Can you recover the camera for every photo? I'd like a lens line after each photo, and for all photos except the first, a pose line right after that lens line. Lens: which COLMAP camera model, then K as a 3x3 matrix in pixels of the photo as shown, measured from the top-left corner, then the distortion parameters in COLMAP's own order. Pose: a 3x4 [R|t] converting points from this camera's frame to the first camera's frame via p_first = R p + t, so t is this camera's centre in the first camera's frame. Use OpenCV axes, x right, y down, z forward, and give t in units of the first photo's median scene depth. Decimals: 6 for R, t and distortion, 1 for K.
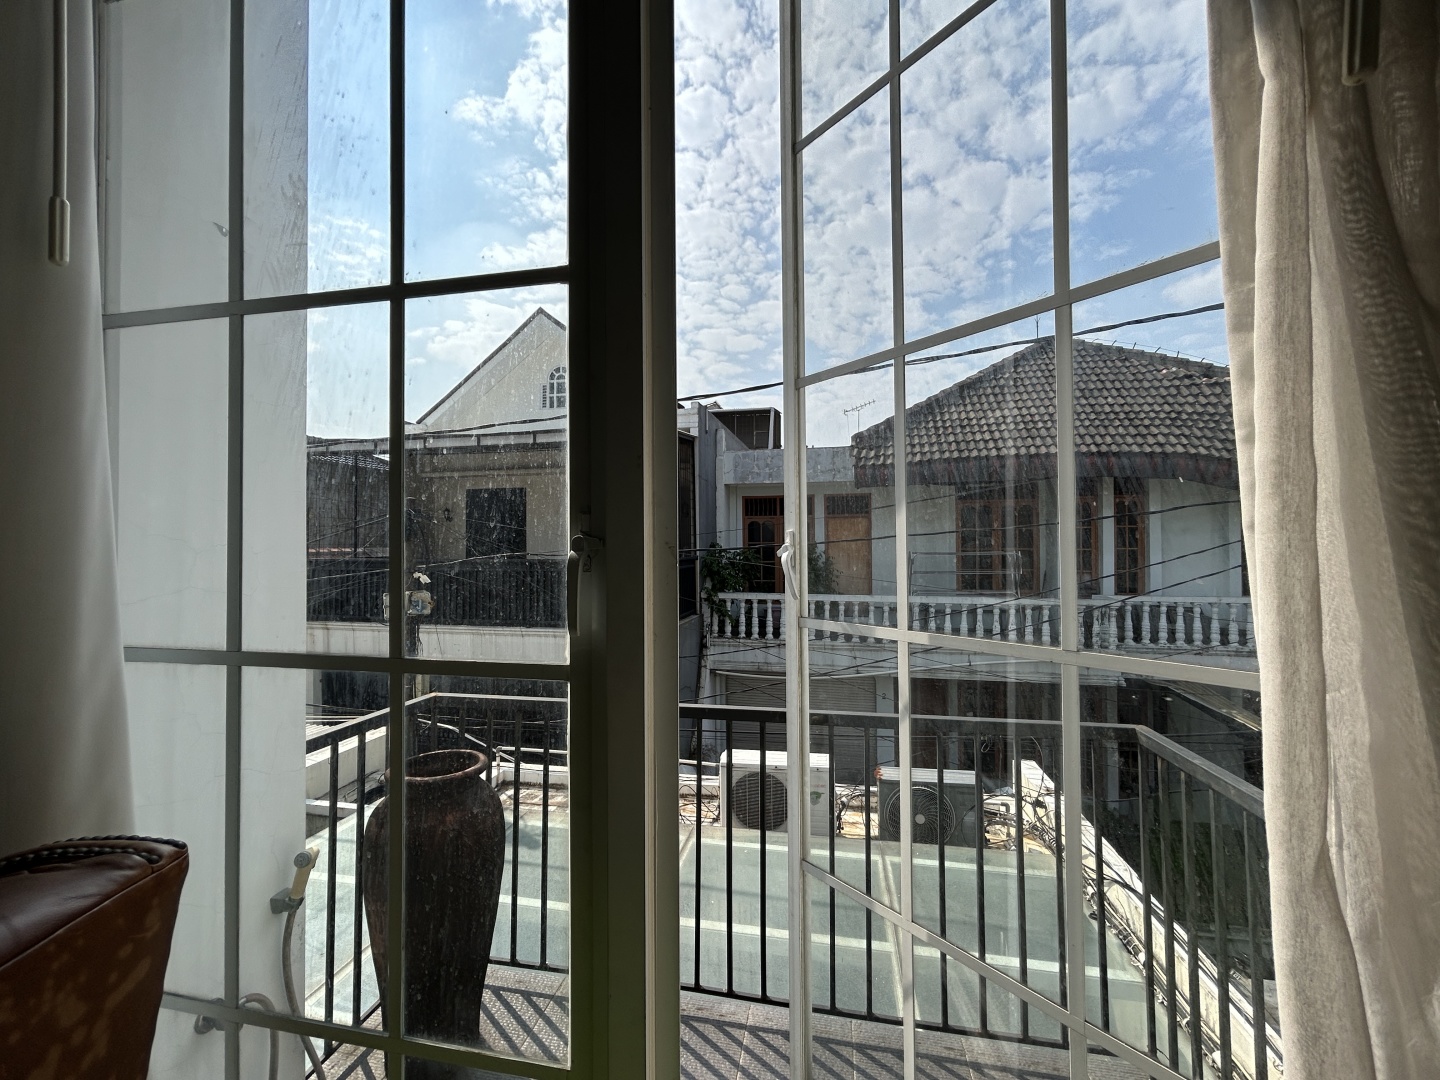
lens RADIAL K [[586.1, 0, 715.7], [0, 586.1, 538.0], [0, 0, 1]] dist [0.001008, 0.000106]
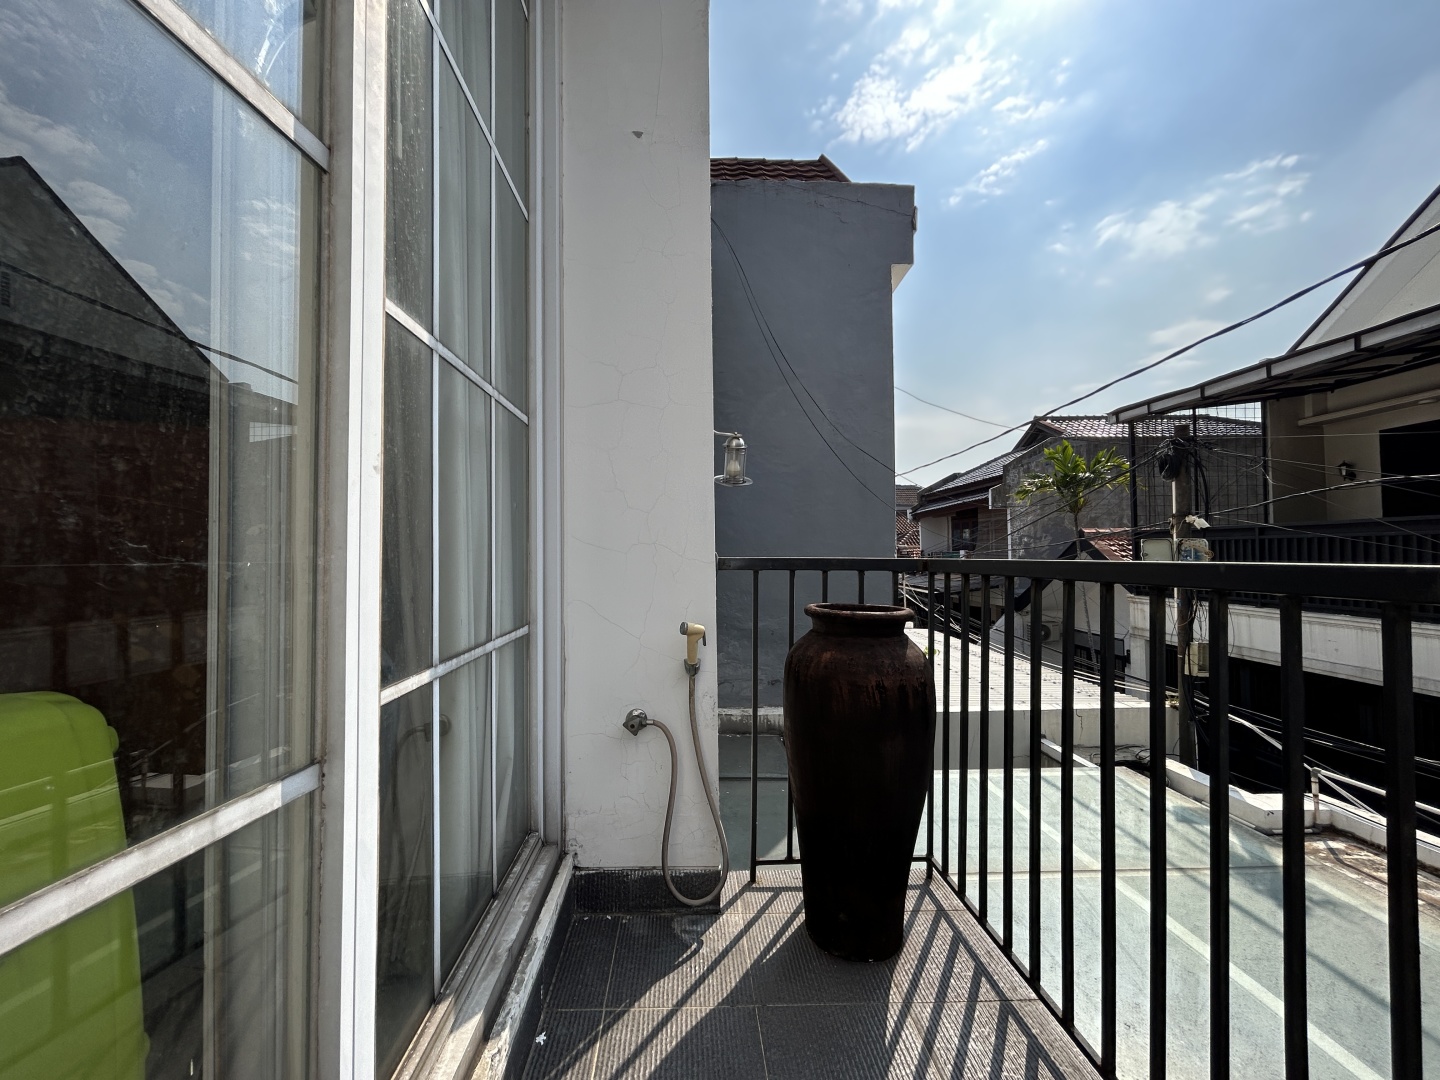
lens RADIAL K [[586.1, 0, 715.7], [0, 586.1, 538.0], [0, 0, 1]] dist [0.001008, 0.000106]
pose [[0.248720, -0.021622, -0.968334, 0.105842], [0.022066, 0.999618, -0.016652, 0.093579], [0.968324, -0.017225, 0.249102, 0.188314]]
